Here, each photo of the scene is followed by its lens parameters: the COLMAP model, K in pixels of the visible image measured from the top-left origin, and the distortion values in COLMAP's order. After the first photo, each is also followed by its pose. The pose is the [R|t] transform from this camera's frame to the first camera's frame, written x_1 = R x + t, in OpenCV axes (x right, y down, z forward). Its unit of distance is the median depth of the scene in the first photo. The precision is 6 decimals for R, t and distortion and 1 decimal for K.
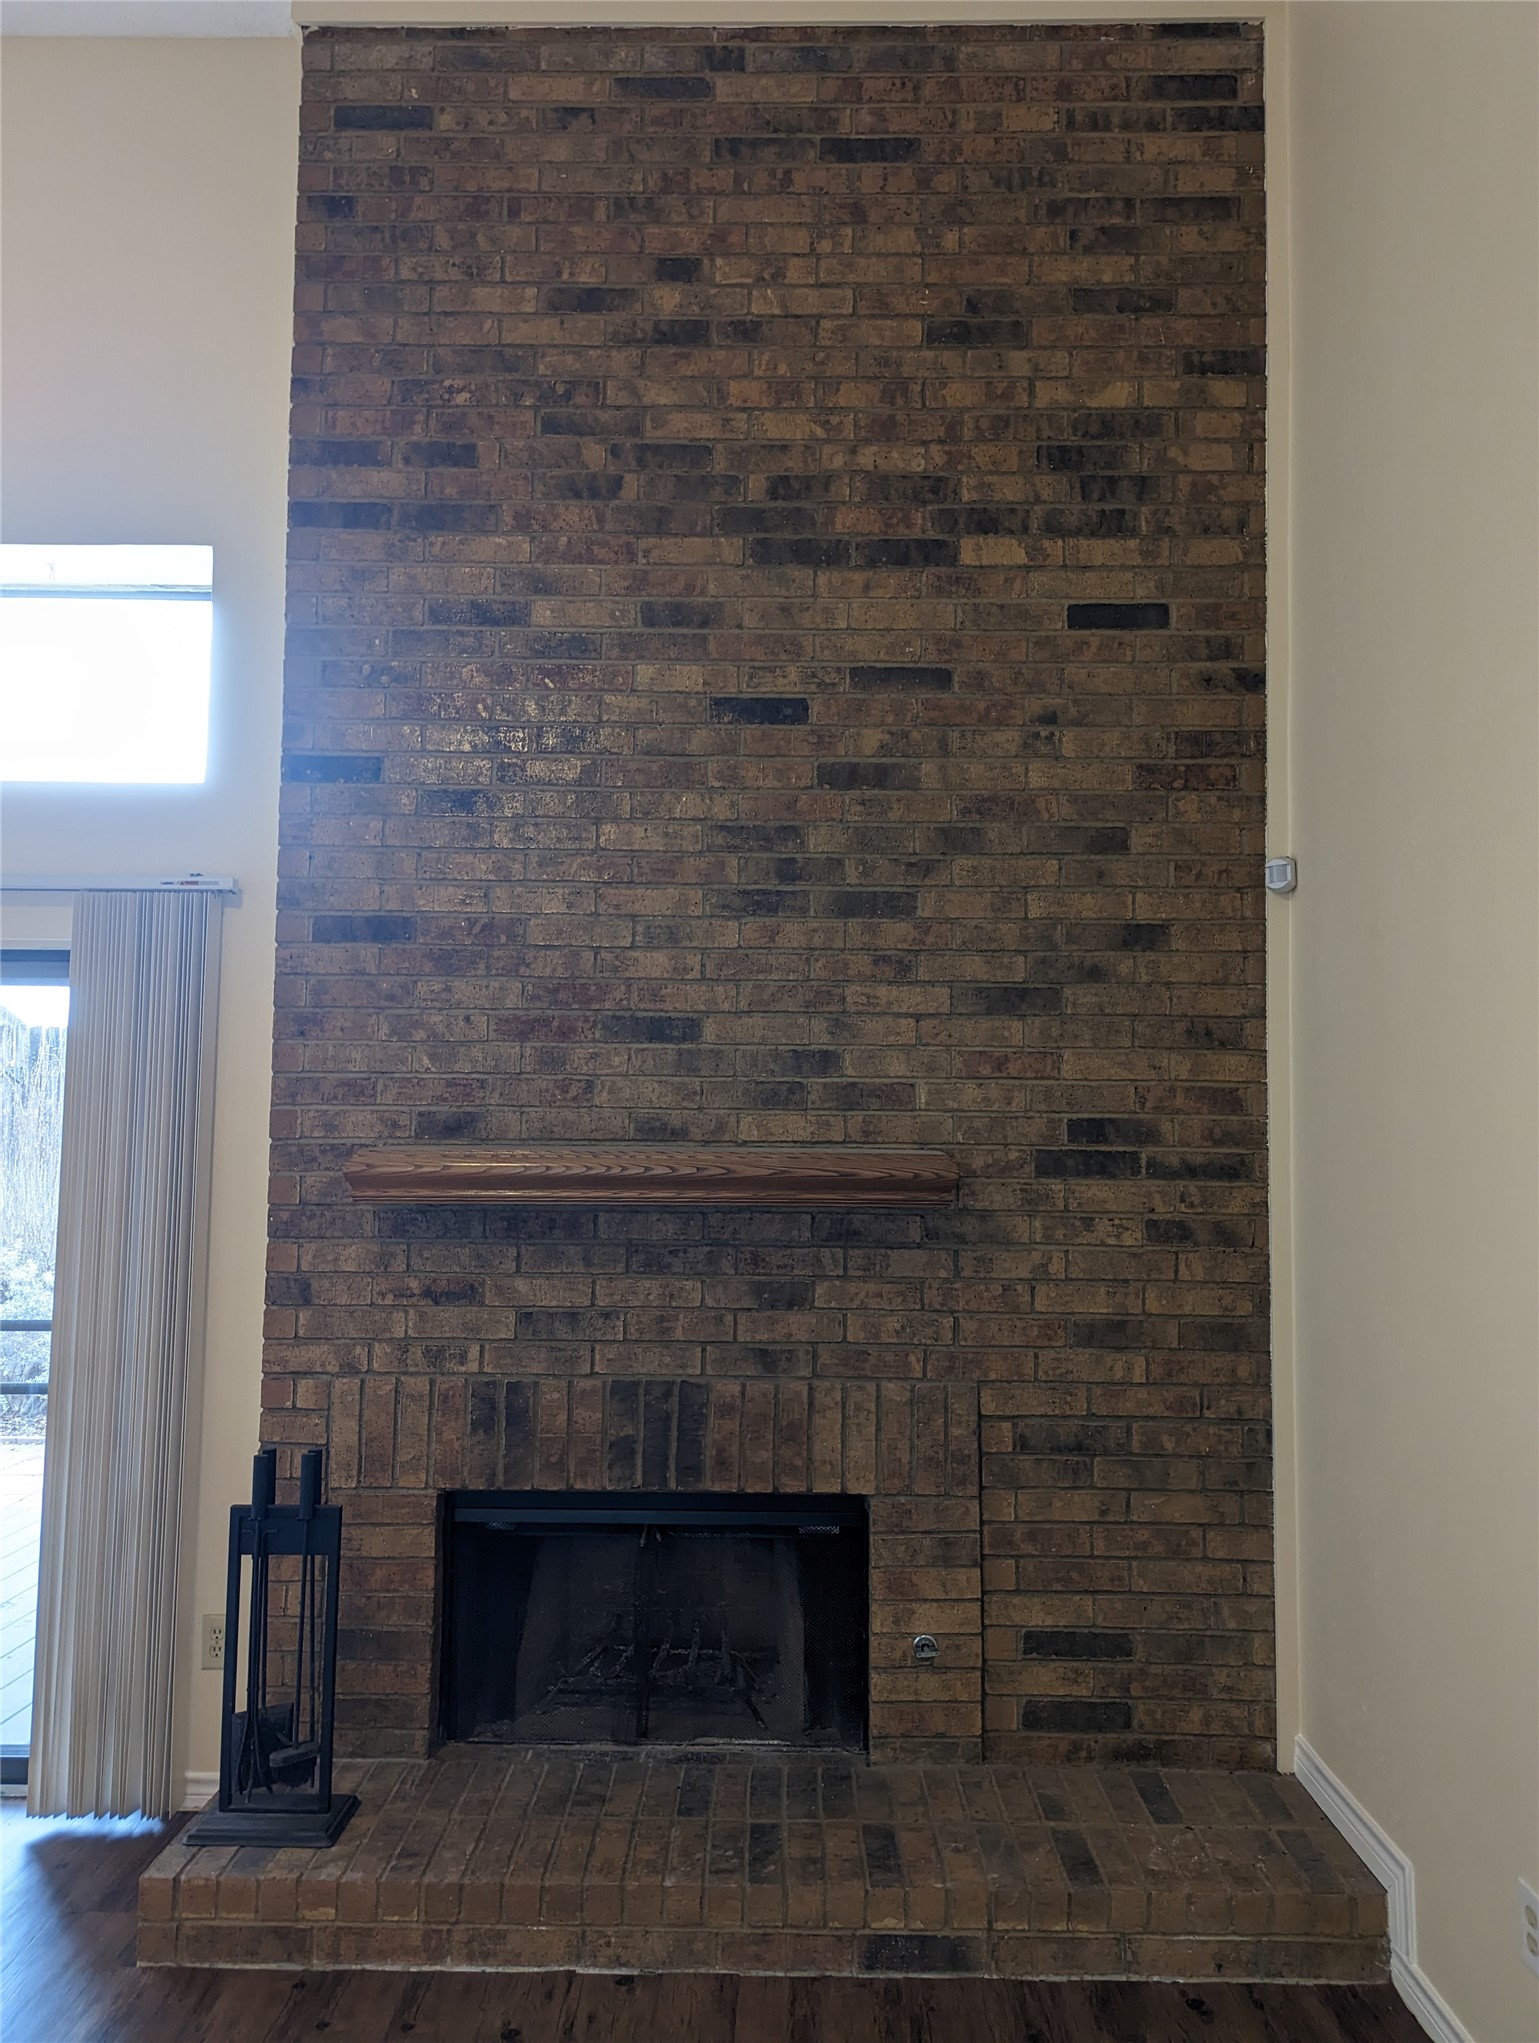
lens RADIAL K [[1433.9, 0, 768.6], [0, 1433.9, 1026.3], [0, 0, 1]] dist [0.051807, -0.040626]
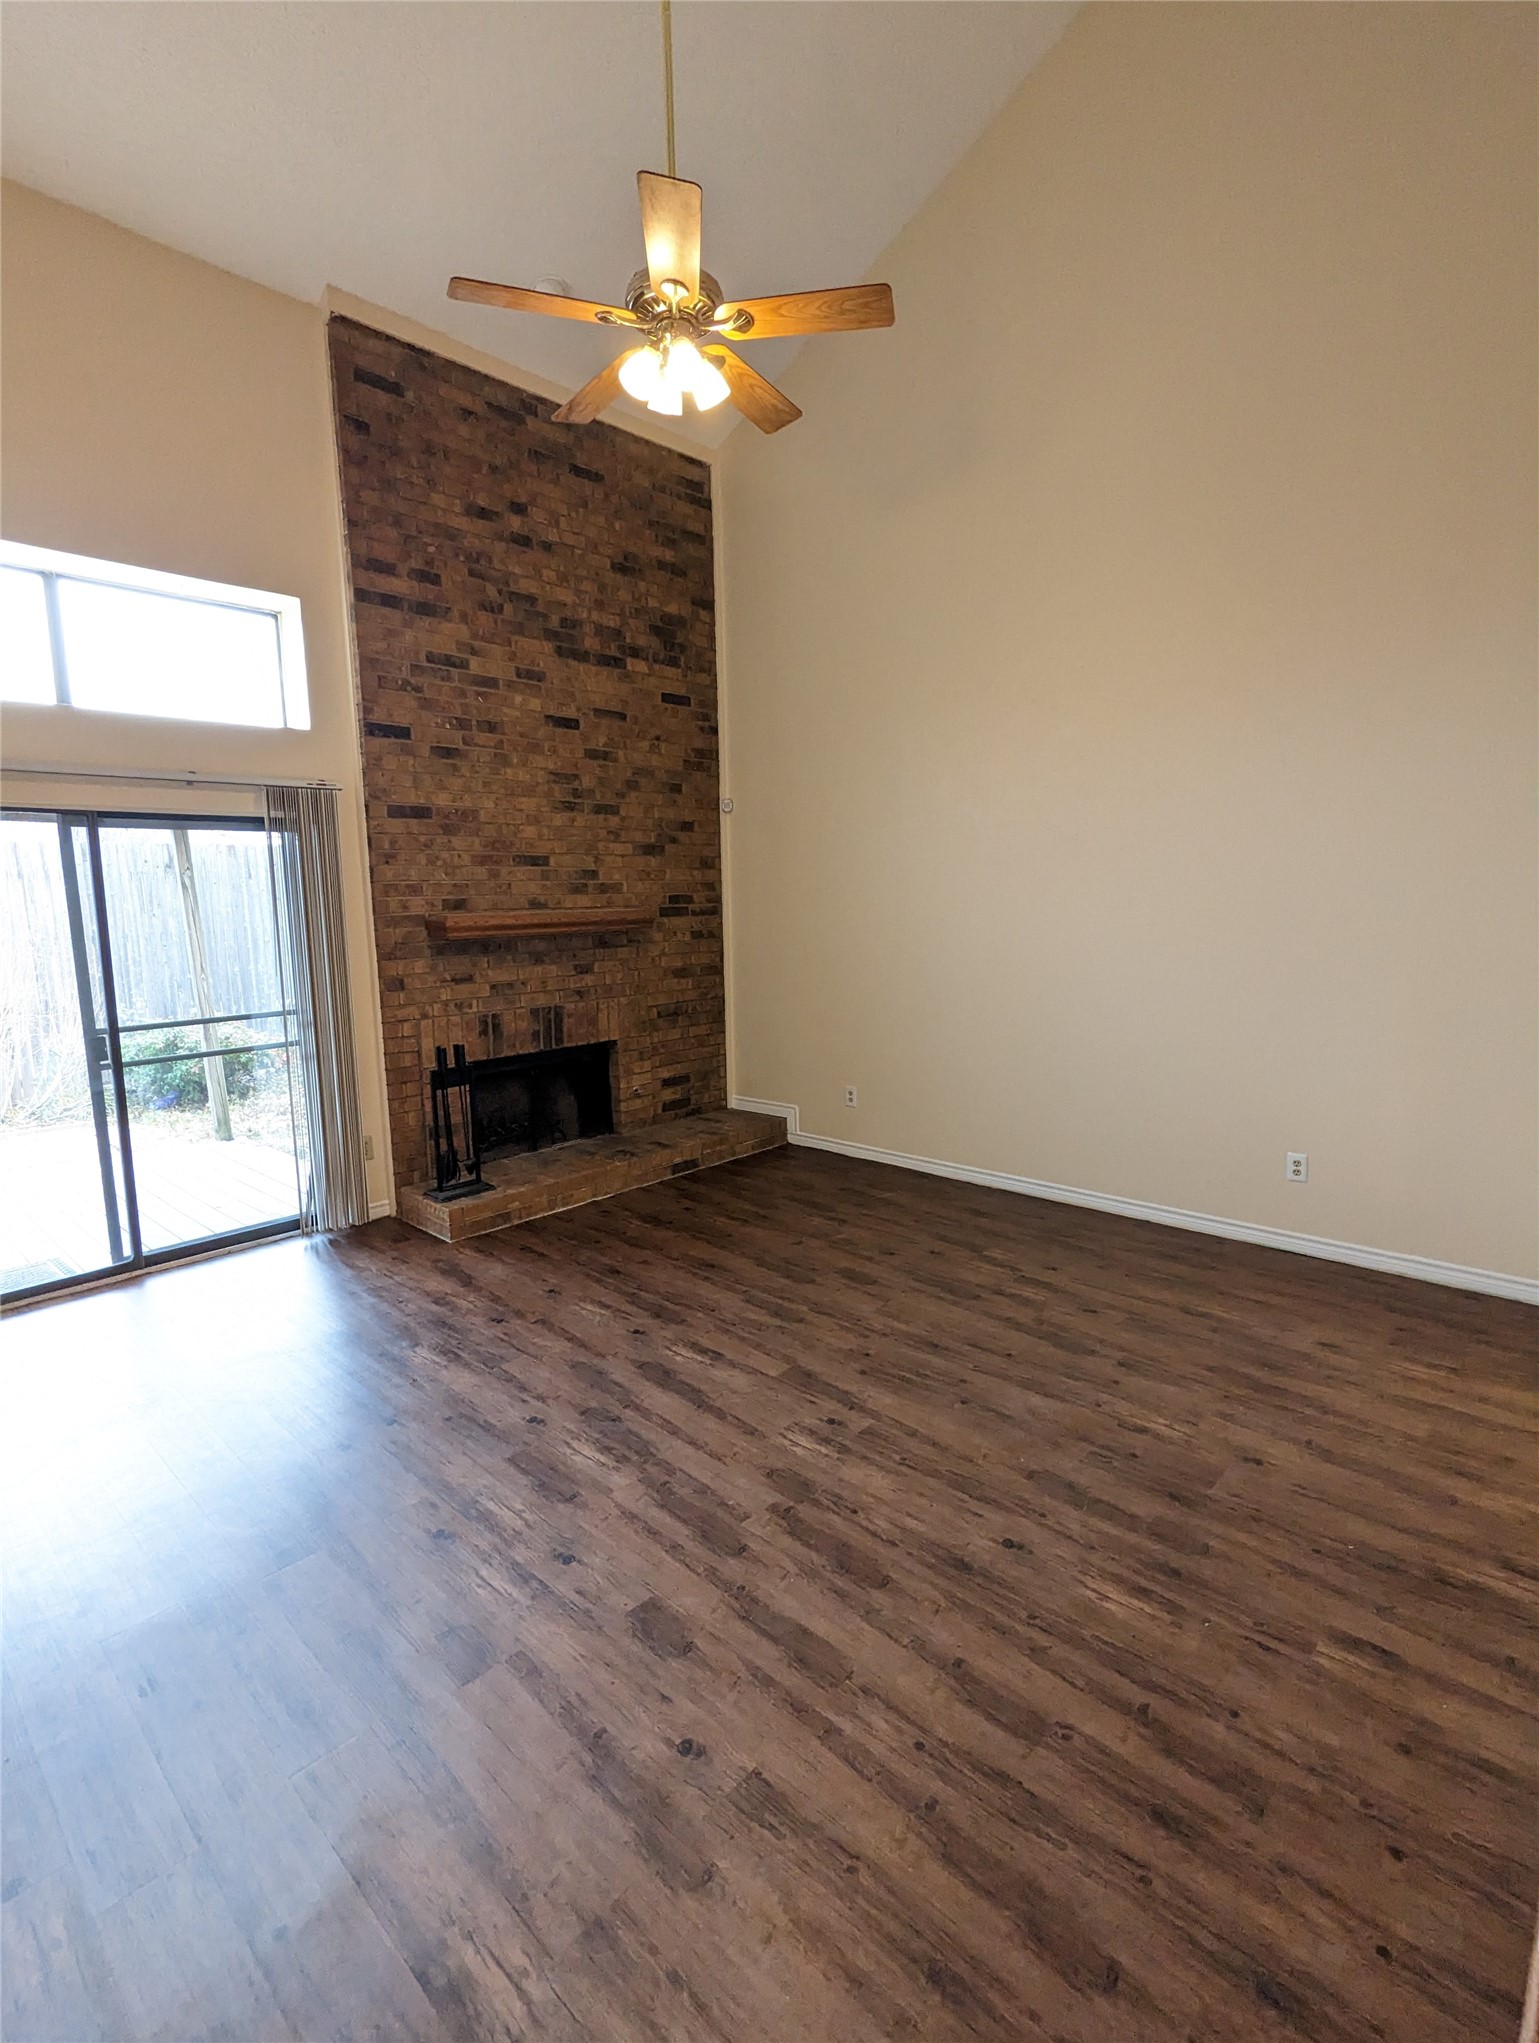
lens RADIAL K [[962.7, 0, 769.1], [0, 962.7, 1027.2], [0, 0, 1]] dist [-0.015013, 0.000419]
pose [[0.681117, -0.122813, 0.721801, -0.974455], [-0.021251, 0.982100, 0.187156, -0.032566], [-0.731866, -0.142814, 0.666315, -0.362658]]
